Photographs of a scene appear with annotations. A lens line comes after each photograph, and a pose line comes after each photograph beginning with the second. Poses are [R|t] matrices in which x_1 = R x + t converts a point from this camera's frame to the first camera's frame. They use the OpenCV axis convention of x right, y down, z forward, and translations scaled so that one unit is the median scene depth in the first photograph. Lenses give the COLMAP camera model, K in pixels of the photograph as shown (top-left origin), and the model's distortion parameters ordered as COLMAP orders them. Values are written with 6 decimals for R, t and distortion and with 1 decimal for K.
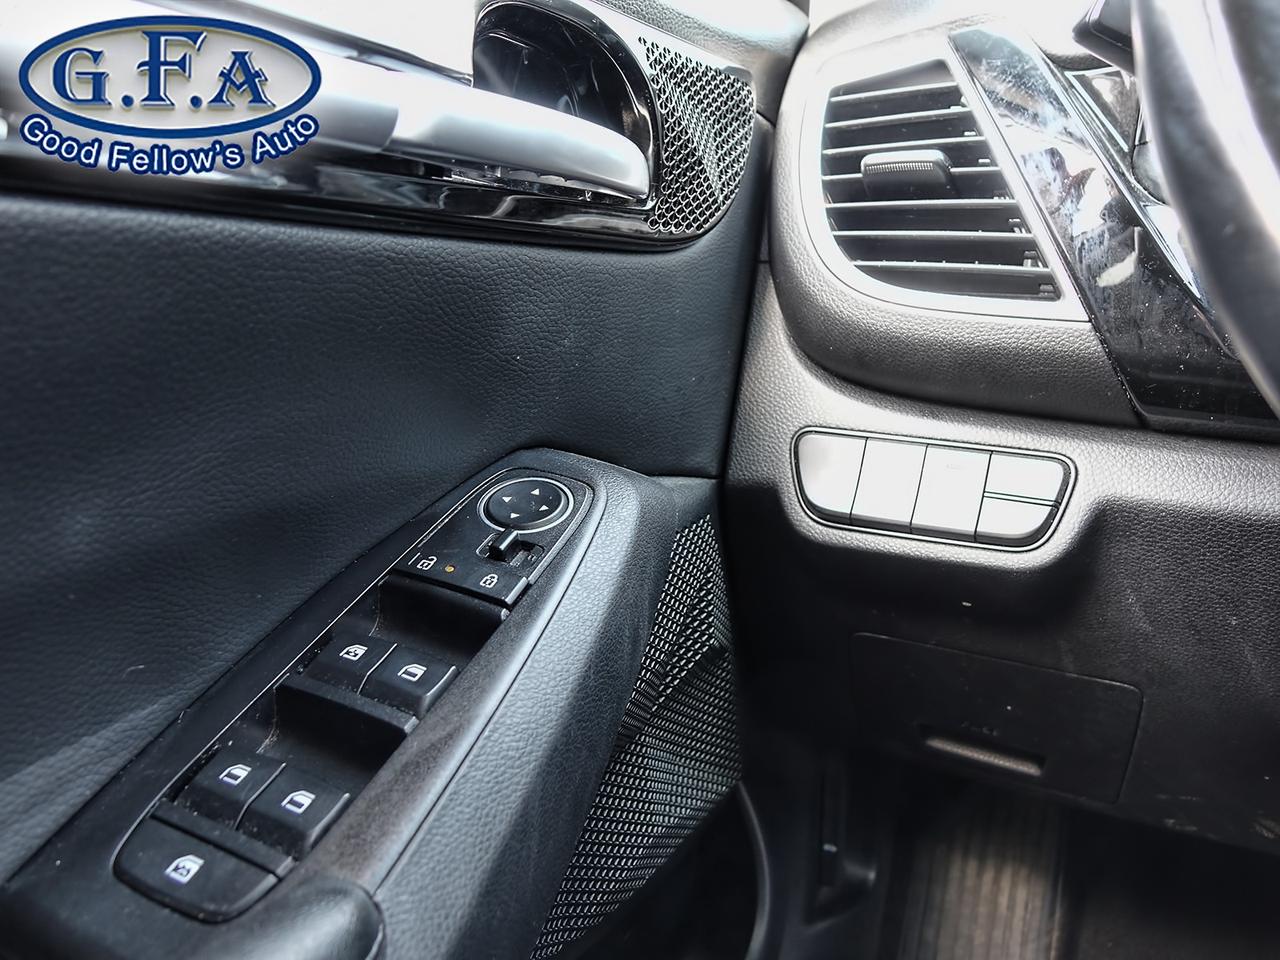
lens RADIAL K [[977.3, 0, 634.9], [0, 977.3, 479.0], [0, 0, 1]] dist [0.005710, -0.024823]
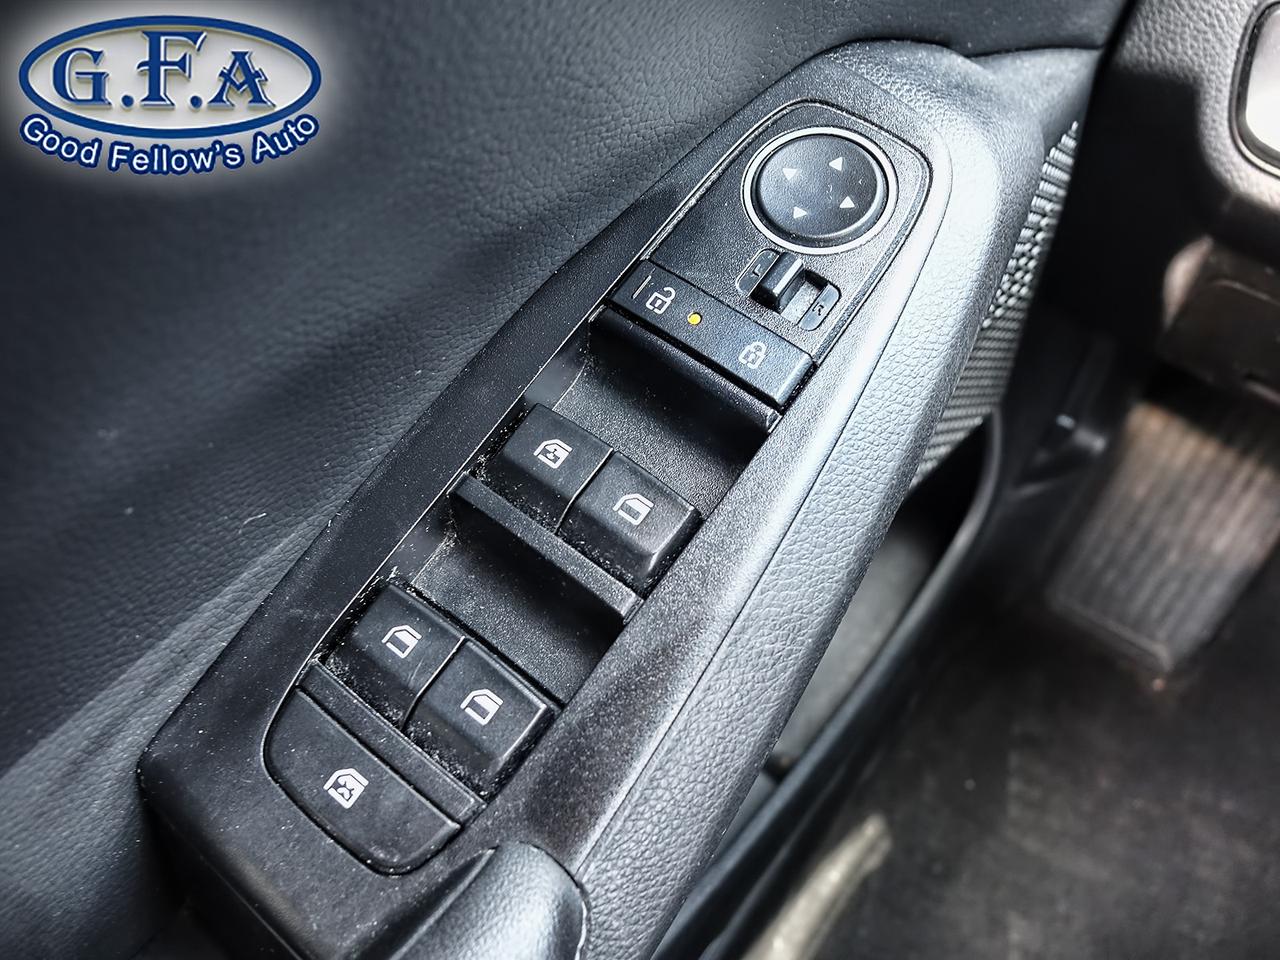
lens RADIAL K [[977.3, 0, 637.3], [0, 977.3, 476.5], [0, 0, 1]] dist [0.005710, -0.024823]
pose [[0.976377, 0.169527, -0.133976, -0.124977], [-0.056883, 0.799832, 0.597522, -0.221121], [0.208454, -0.575786, 0.790581, 0.425651]]
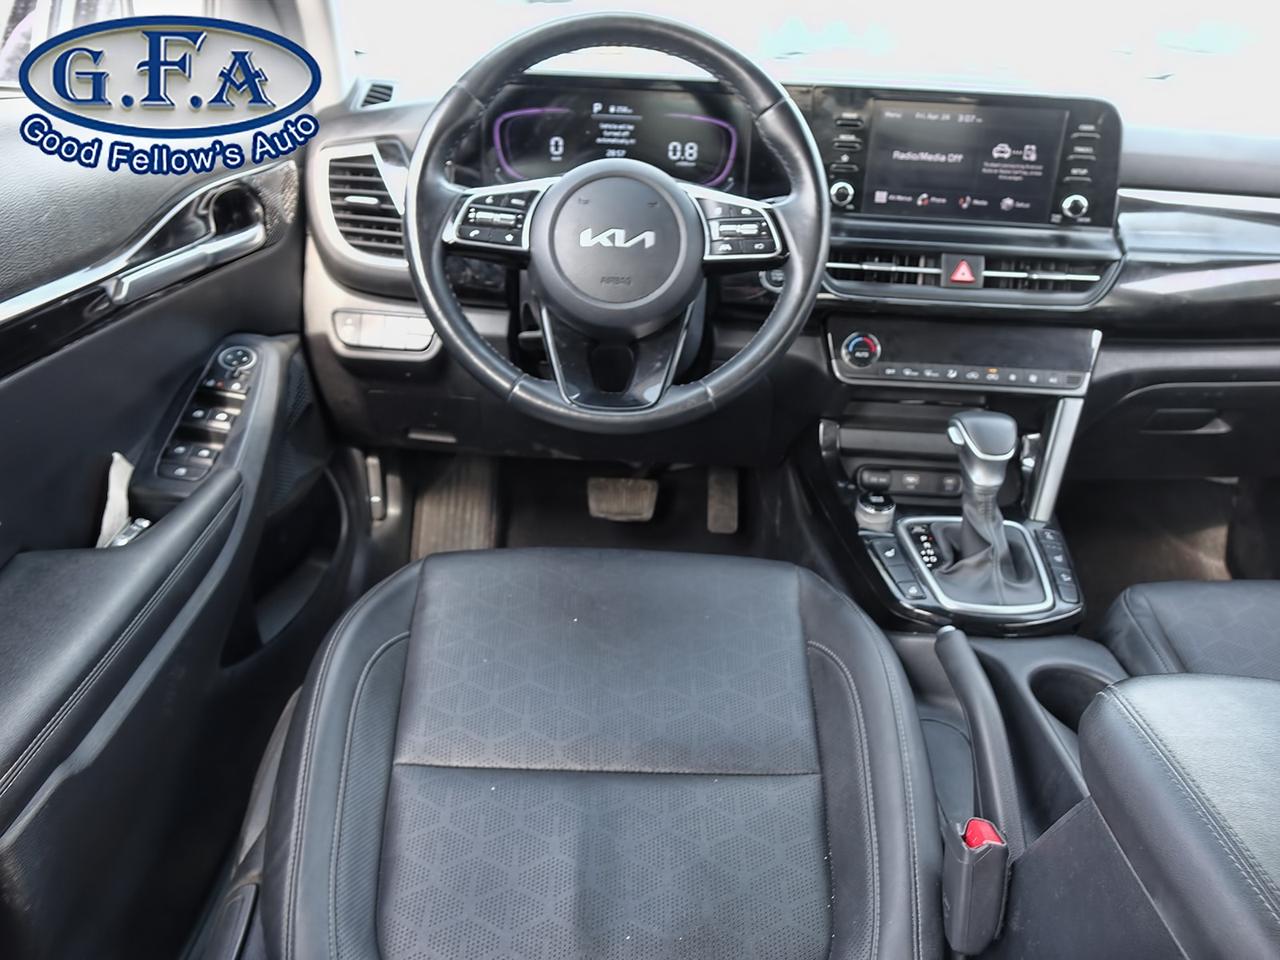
lens RADIAL K [[977.3, 0, 629.0], [0, 977.3, 480.6], [0, 0, 1]] dist [0.005710, -0.024823]
pose [[0.901756, -0.151008, 0.405009, -0.331422], [0.051382, 0.967795, 0.246440, -0.309510], [-0.429180, -0.201419, 0.880474, -2.348507]]
